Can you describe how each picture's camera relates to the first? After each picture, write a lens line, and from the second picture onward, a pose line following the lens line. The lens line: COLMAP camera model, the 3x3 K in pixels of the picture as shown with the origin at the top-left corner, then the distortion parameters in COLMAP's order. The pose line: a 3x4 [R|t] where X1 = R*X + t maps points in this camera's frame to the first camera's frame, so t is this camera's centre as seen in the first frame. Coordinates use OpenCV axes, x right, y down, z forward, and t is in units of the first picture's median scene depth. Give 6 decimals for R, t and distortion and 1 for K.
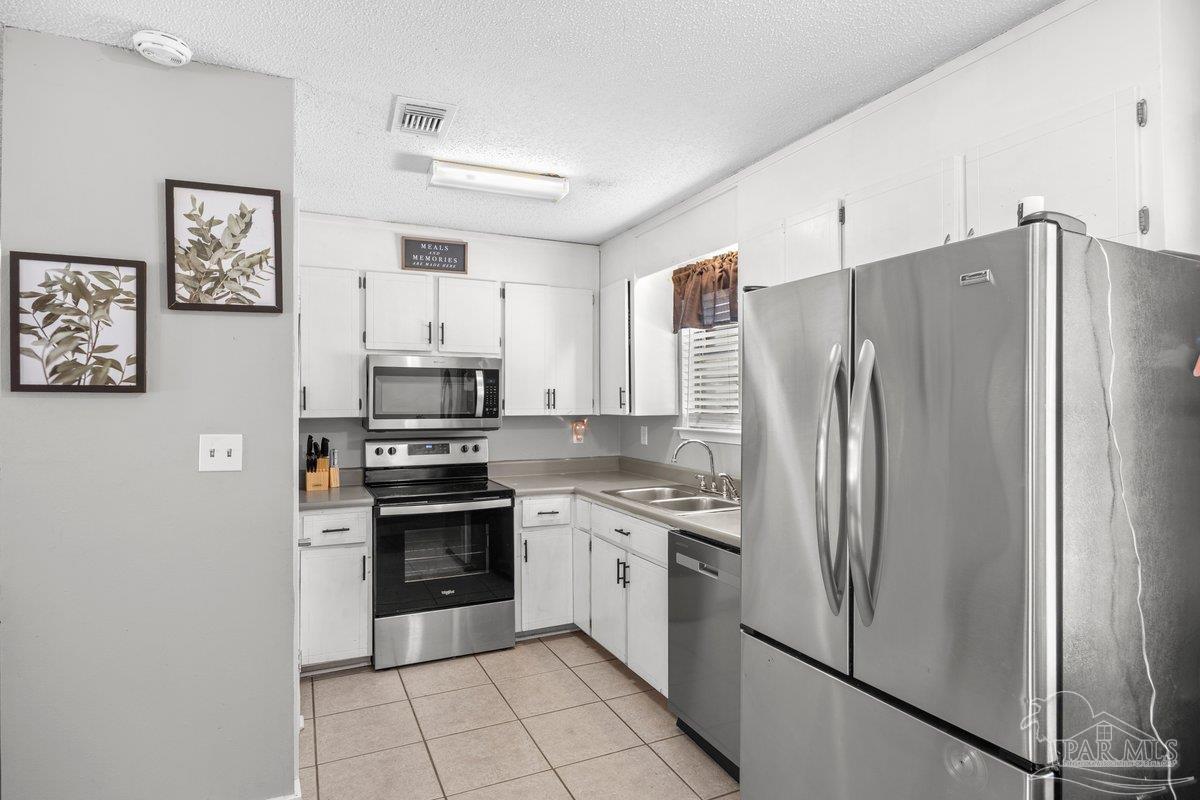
lens RADIAL K [[637.6, 0, 600.0], [0, 637.6, 400.0], [0, 0, 1]] dist [-0.007418, -0.000876]
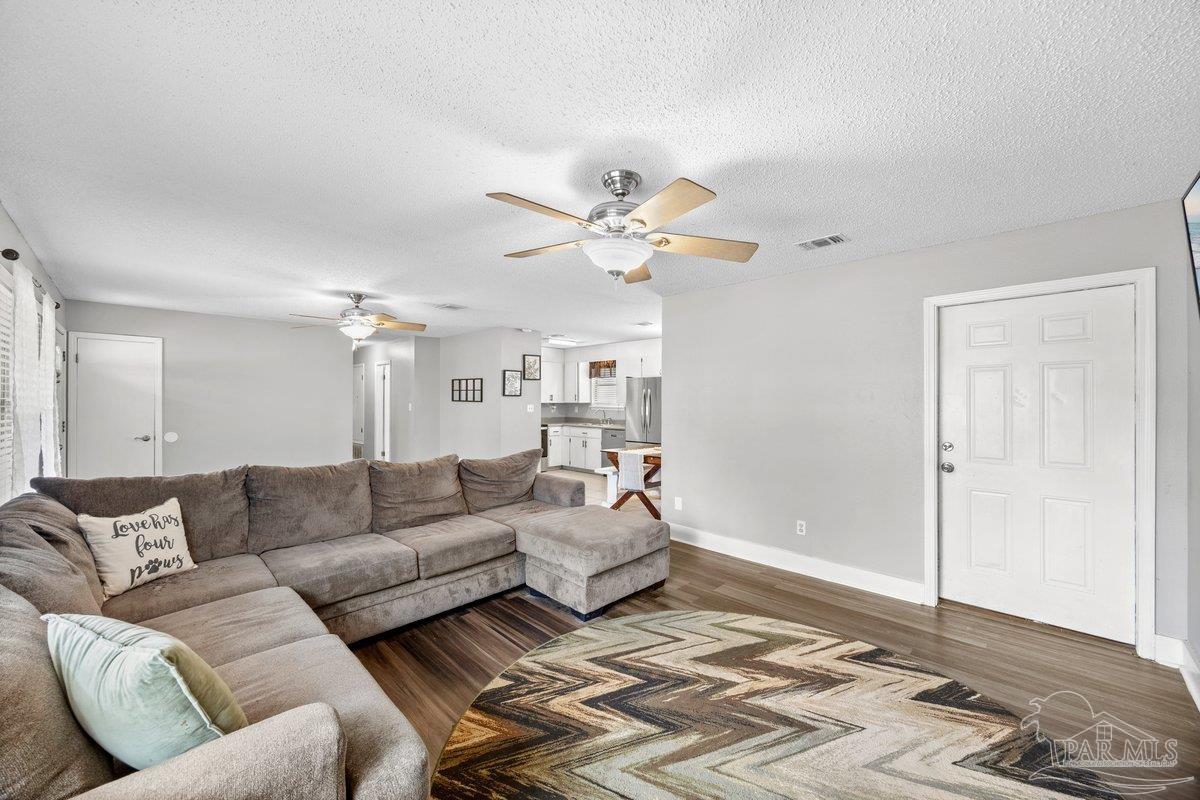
lens RADIAL K [[459.6, 0, 600.0], [0, 459.6, 400.0], [0, 0, 1]] dist [-0.001025, -0.000042]
pose [[0.938774, 0.003928, 0.344511, -1.325210], [-0.005199, 0.999983, 0.002766, 0.004489], [-0.344494, -0.004388, 0.938778, -2.569769]]
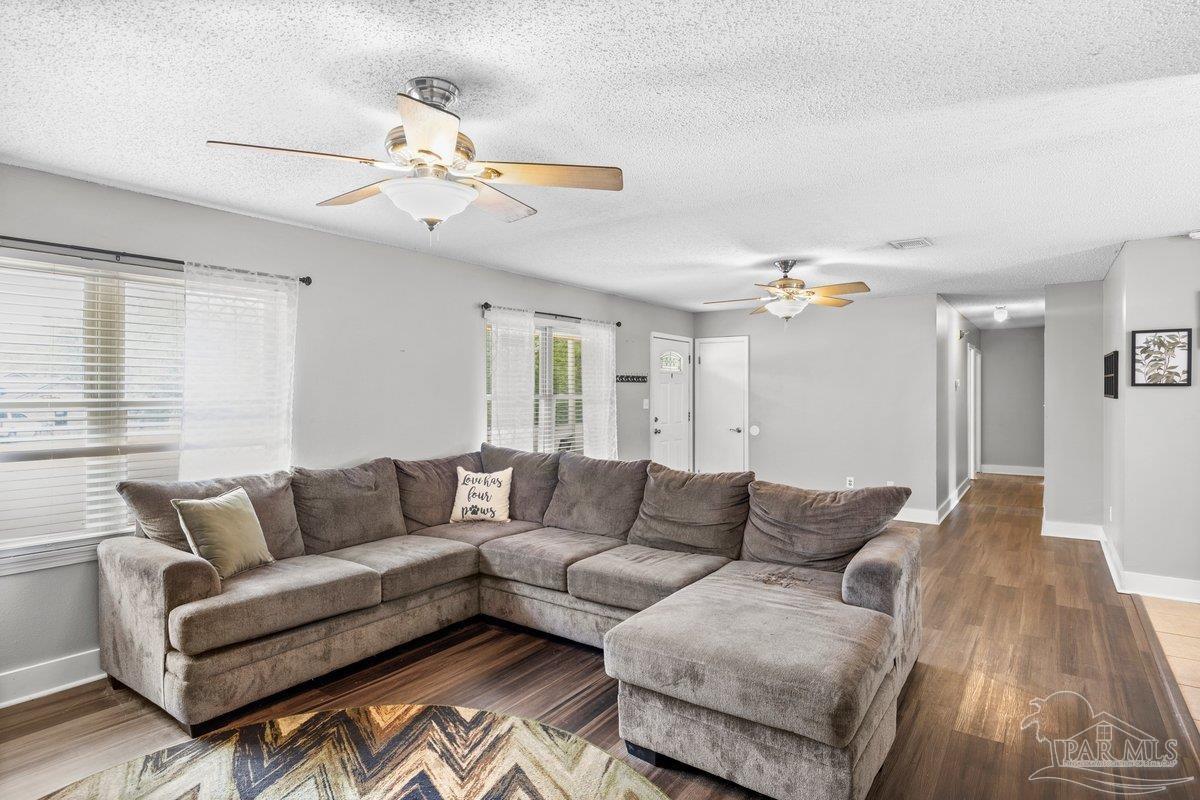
lens RADIAL K [[630.2, 0, 598.2], [0, 630.2, 392.7], [0, 0, 1]] dist [-0.004681, -0.000421]
pose [[0.485105, 0.001162, -0.874455, 0.201145], [0.001811, 0.999996, 0.002333, 0.002629], [0.874454, -0.002716, 0.485101, -1.829323]]
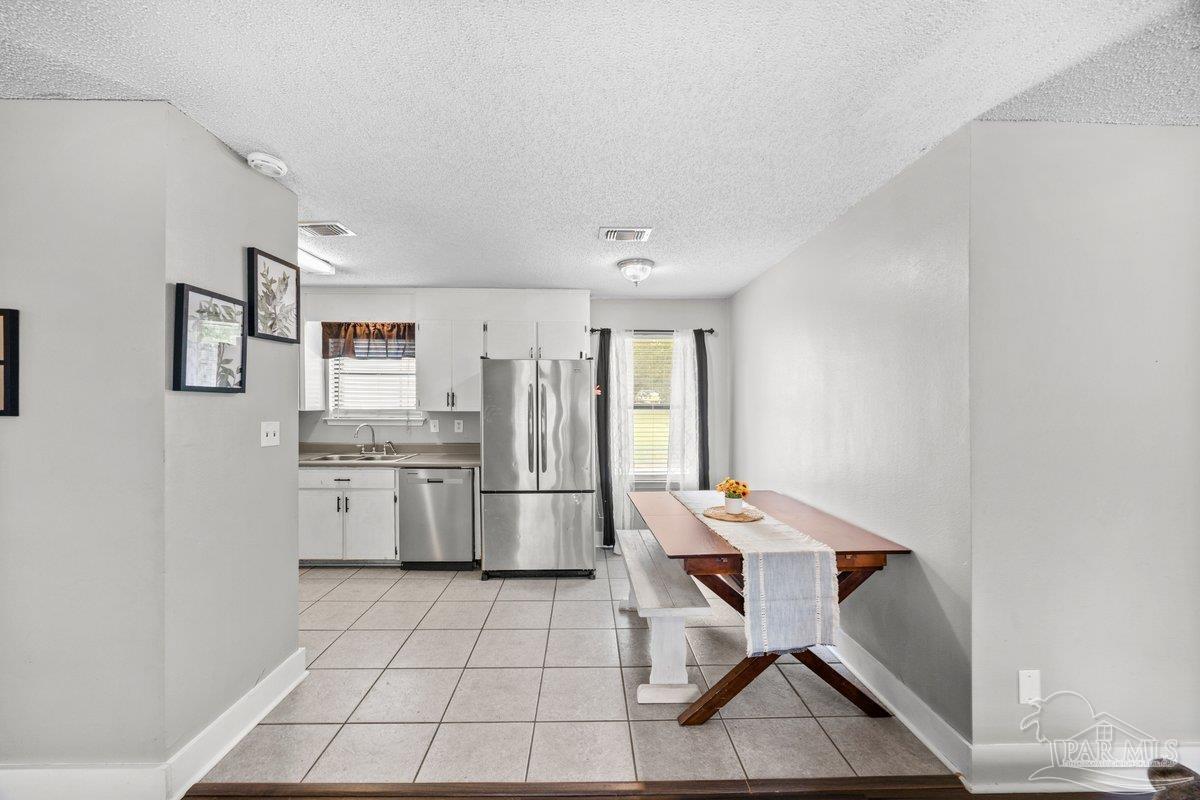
lens RADIAL K [[450.2, 0, 594.2], [0, 450.2, 404.4], [0, 0, 1]] dist [-0.000464, -0.000019]
pose [[0.410230, 0.000558, 0.911982, -1.251688], [-0.004854, 0.999987, 0.001572, 0.007842], [-0.911969, -0.005072, 0.410228, -0.134760]]
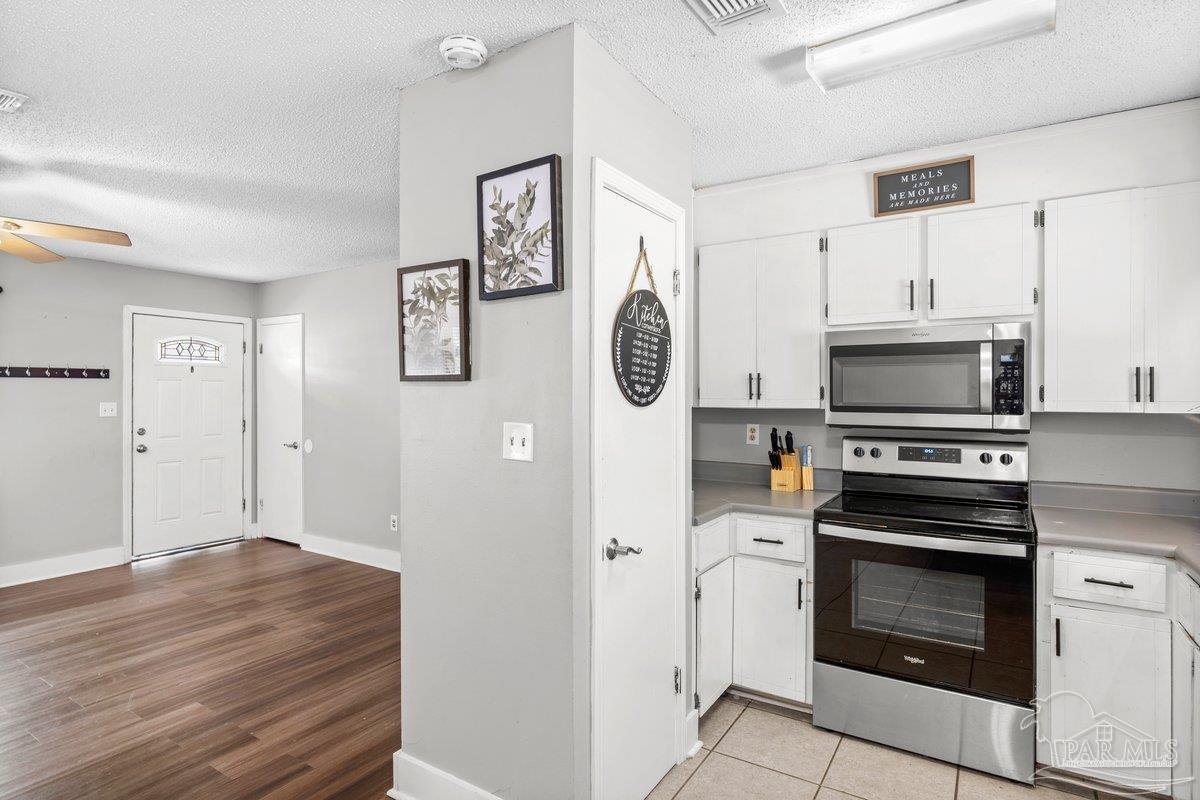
lens RADIAL K [[630.2, 0, 598.2], [0, 630.2, 392.7], [0, 0, 1]] dist [-0.004681, -0.000421]
pose [[0.531064, 0.001577, -0.847330, 0.289241], [0.002293, 0.999992, 0.003298, 0.005459], [0.847329, -0.003694, 0.531056, 0.589972]]
